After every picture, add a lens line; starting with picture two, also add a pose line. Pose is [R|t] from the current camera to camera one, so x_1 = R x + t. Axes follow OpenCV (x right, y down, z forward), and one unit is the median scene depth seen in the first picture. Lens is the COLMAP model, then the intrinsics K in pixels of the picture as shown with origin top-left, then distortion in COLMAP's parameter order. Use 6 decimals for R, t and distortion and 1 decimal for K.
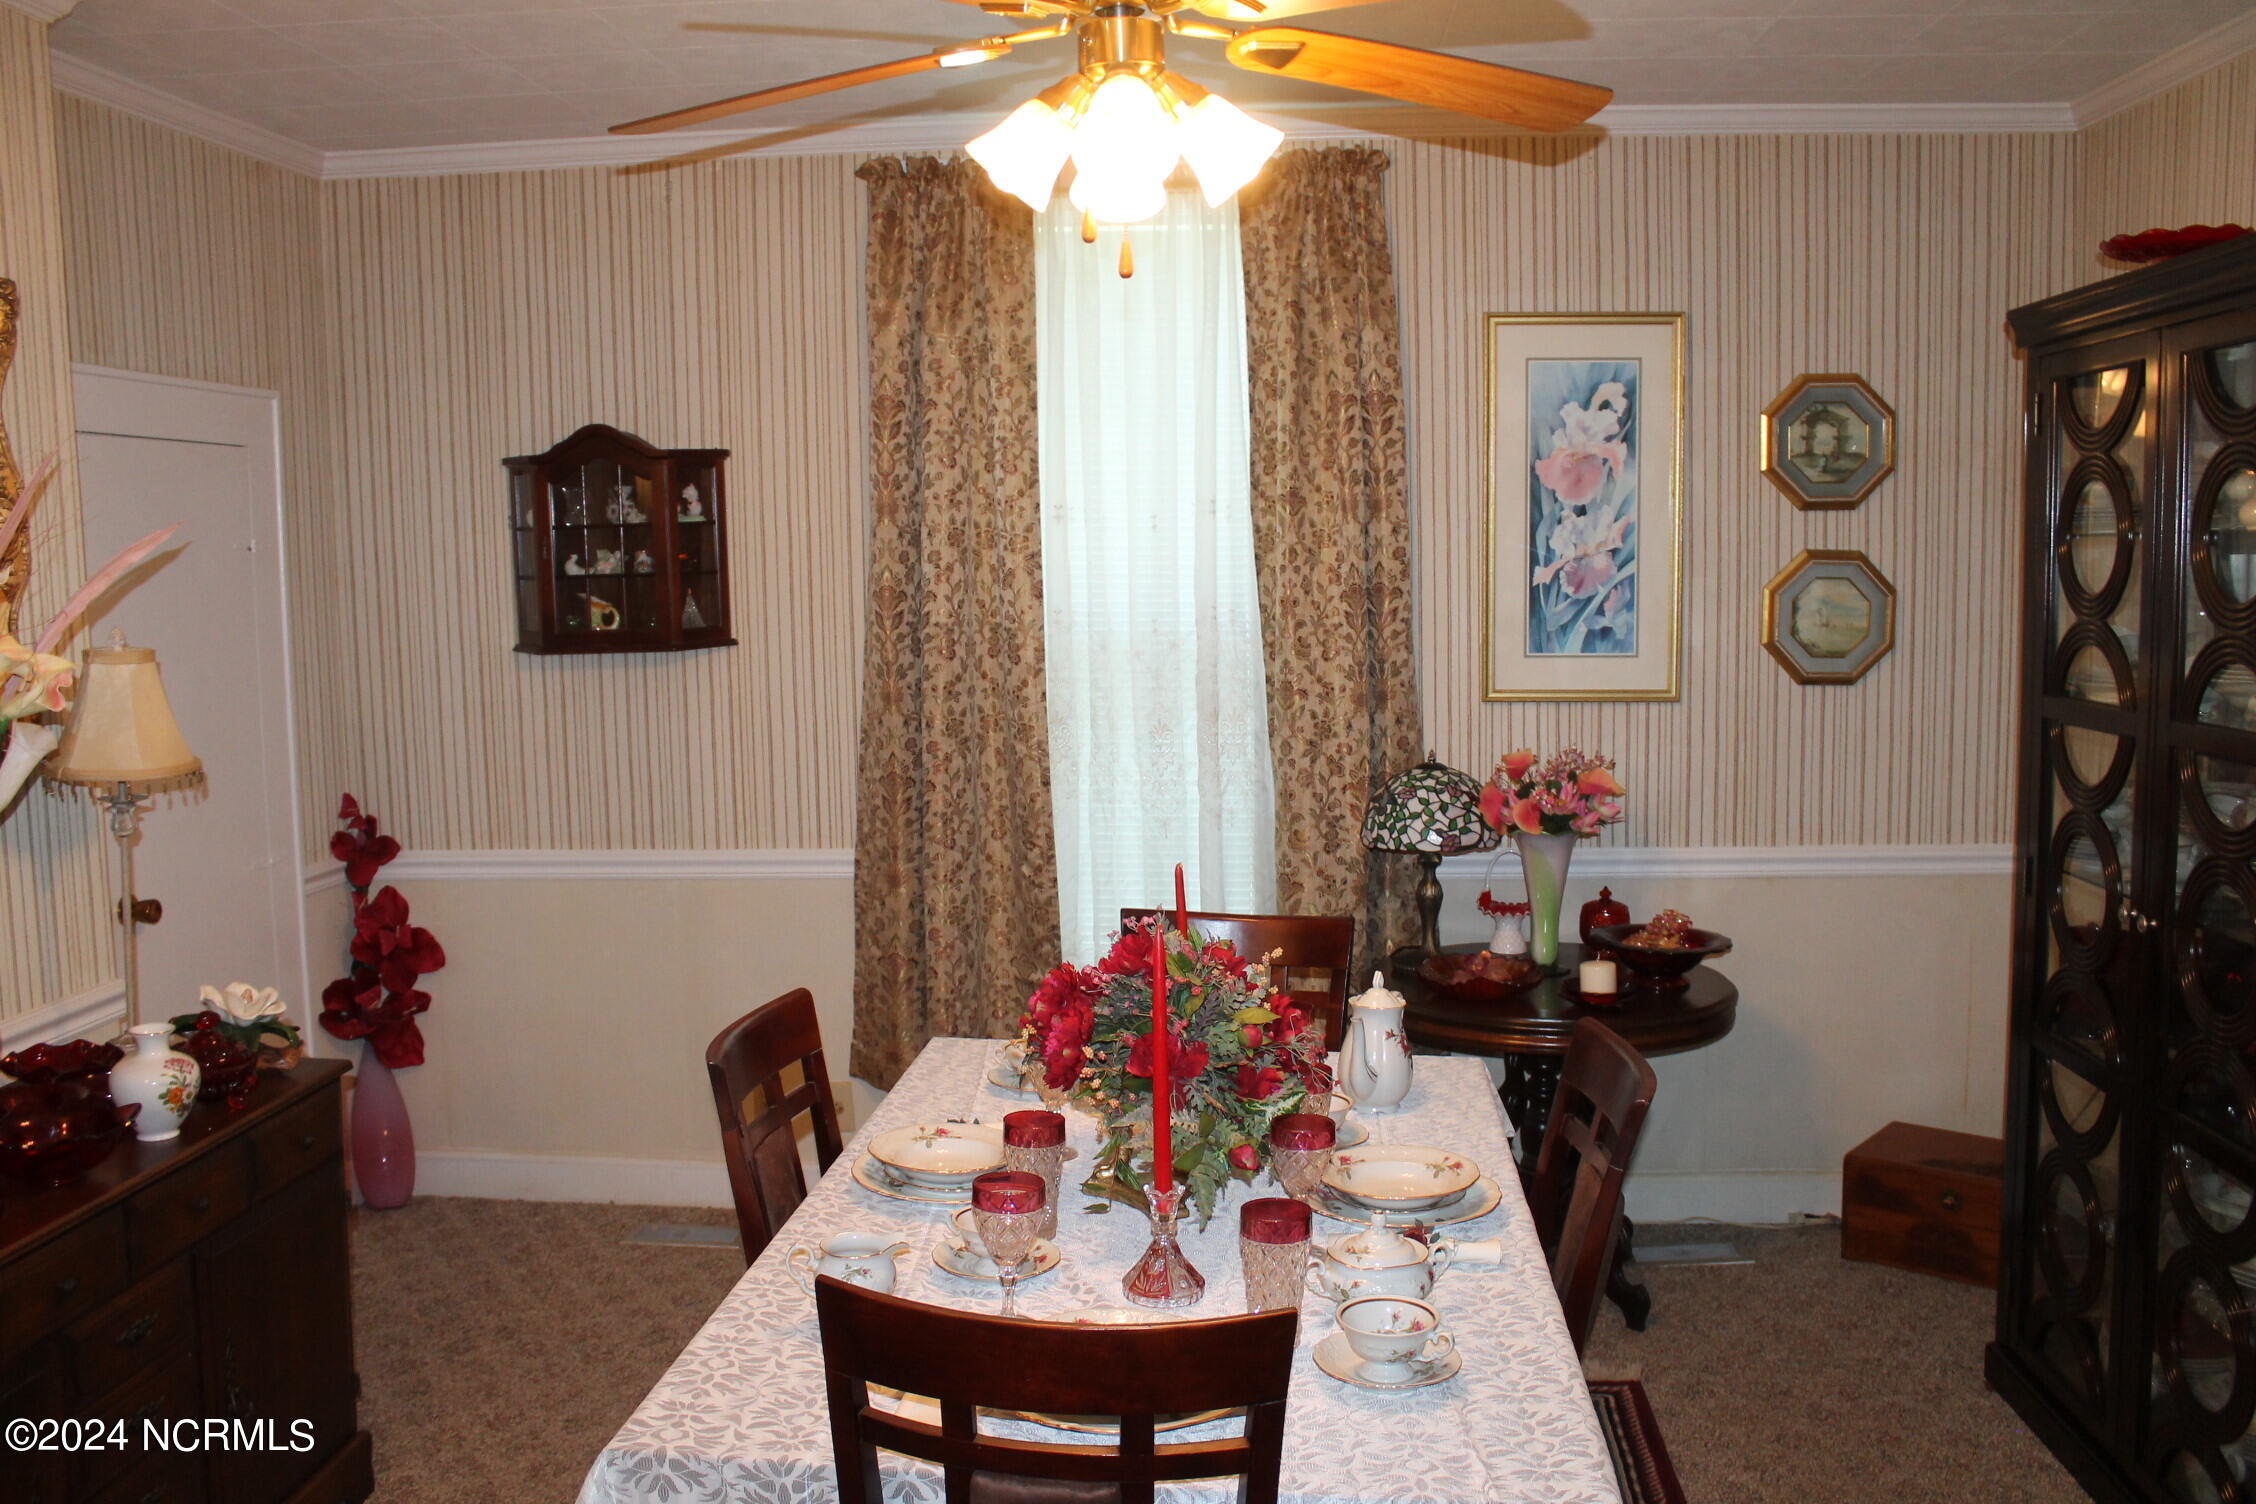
lens RADIAL K [[2009.0, 0, 1124.6], [0, 2009.0, 795.5], [0, 0, 1]] dist [-0.152583, 0.166544]
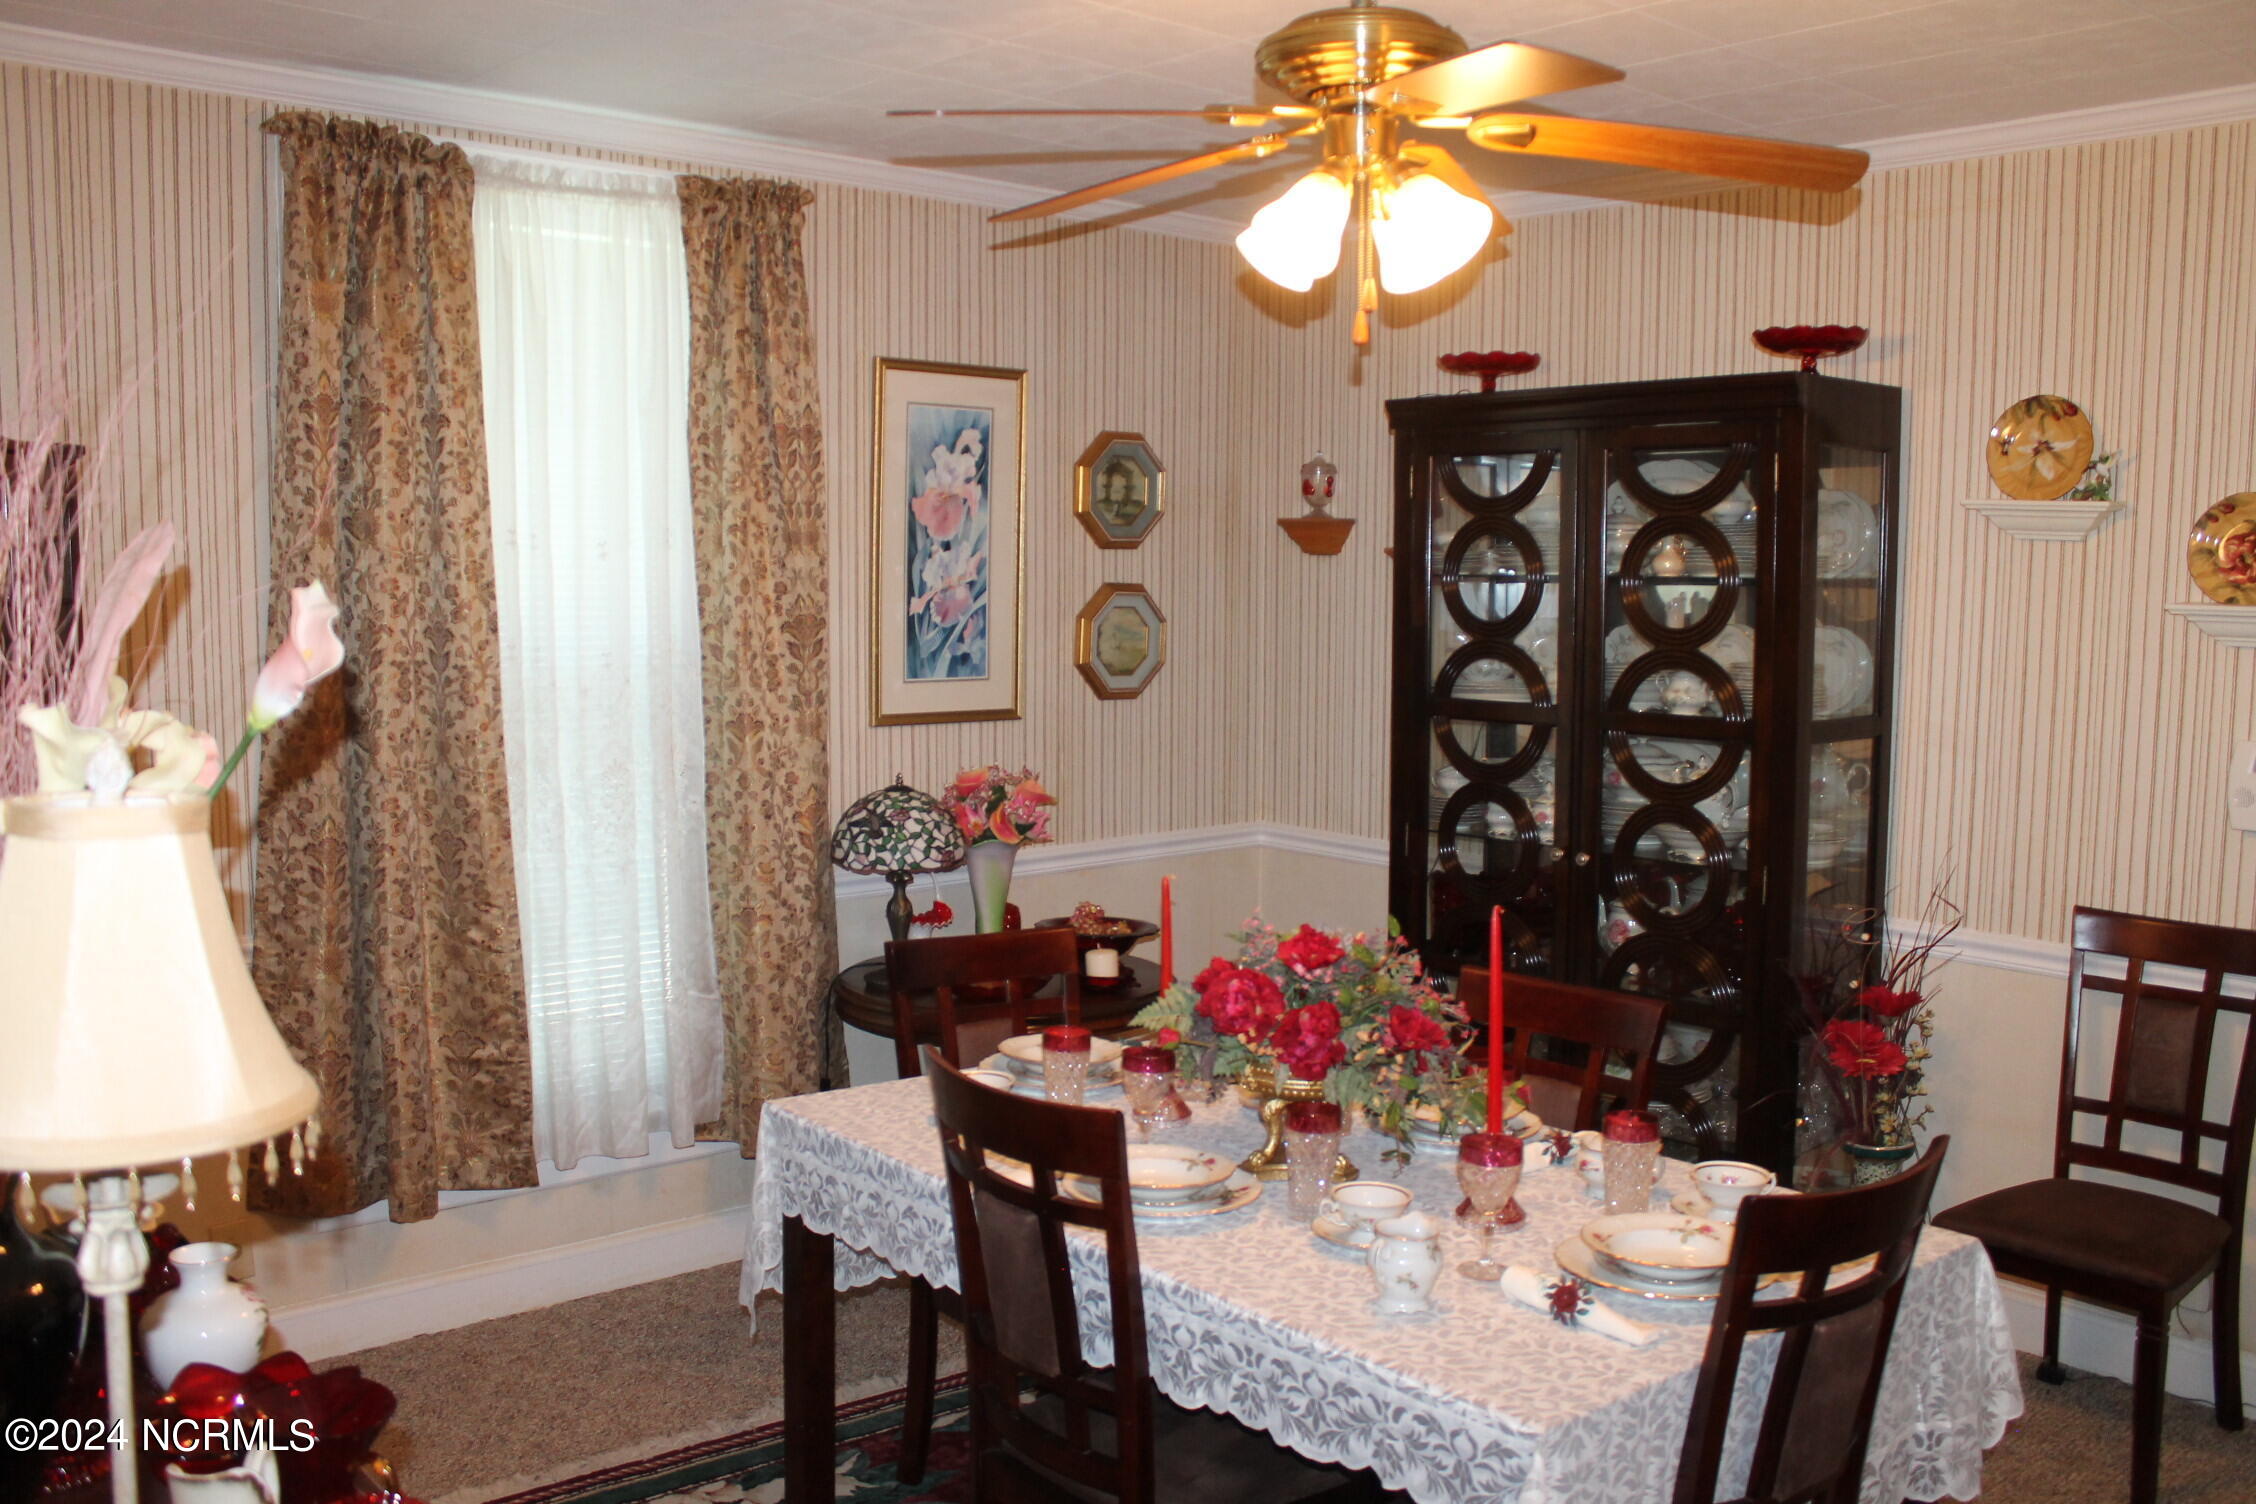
lens RADIAL K [[2009.0, 0, 1124.6], [0, 2009.0, 795.5], [0, 0, 1]] dist [-0.152583, 0.166544]
pose [[0.695320, -0.062779, 0.715953, -0.492680], [0.074385, 0.997114, 0.015192, -0.017381], [-0.714841, 0.042694, 0.697983, 0.177810]]
